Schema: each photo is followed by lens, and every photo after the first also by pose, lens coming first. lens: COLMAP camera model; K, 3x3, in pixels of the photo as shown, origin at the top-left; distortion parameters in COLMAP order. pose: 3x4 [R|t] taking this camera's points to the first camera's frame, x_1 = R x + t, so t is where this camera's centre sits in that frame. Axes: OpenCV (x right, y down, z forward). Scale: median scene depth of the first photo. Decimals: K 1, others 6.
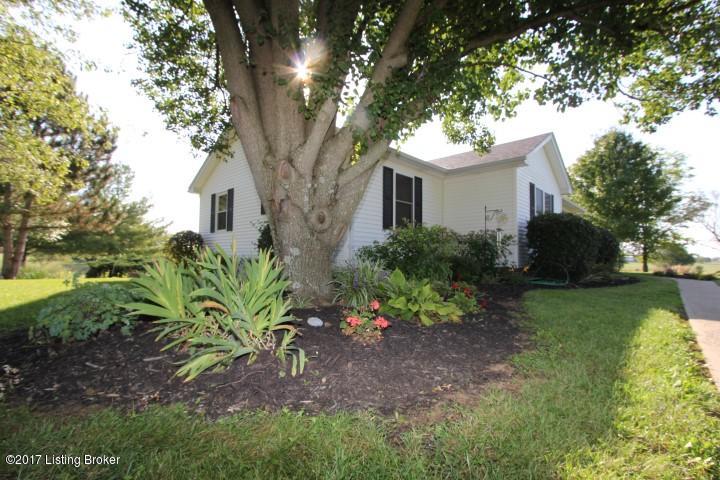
lens RADIAL K [[338.5, 0, 360.0], [0, 338.5, 240.0], [0, 0, 1]] dist [-0.000264, -0.000019]
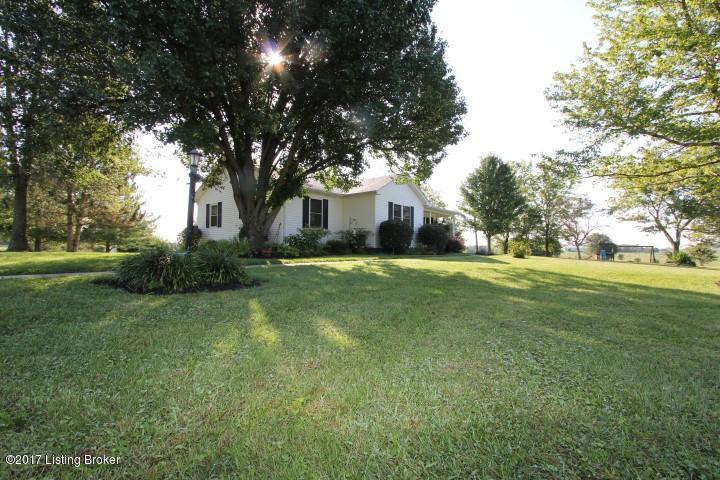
lens RADIAL K [[330.0, 0, 360.0], [0, 330.0, 240.0], [0, 0, 1]] dist [0.000745, 0.000007]
pose [[0.996760, -0.000105, 0.080427, 0.222078], [-0.002106, 0.999622, 0.027399, -0.012998], [-0.080400, -0.027479, 0.996384, -0.866285]]
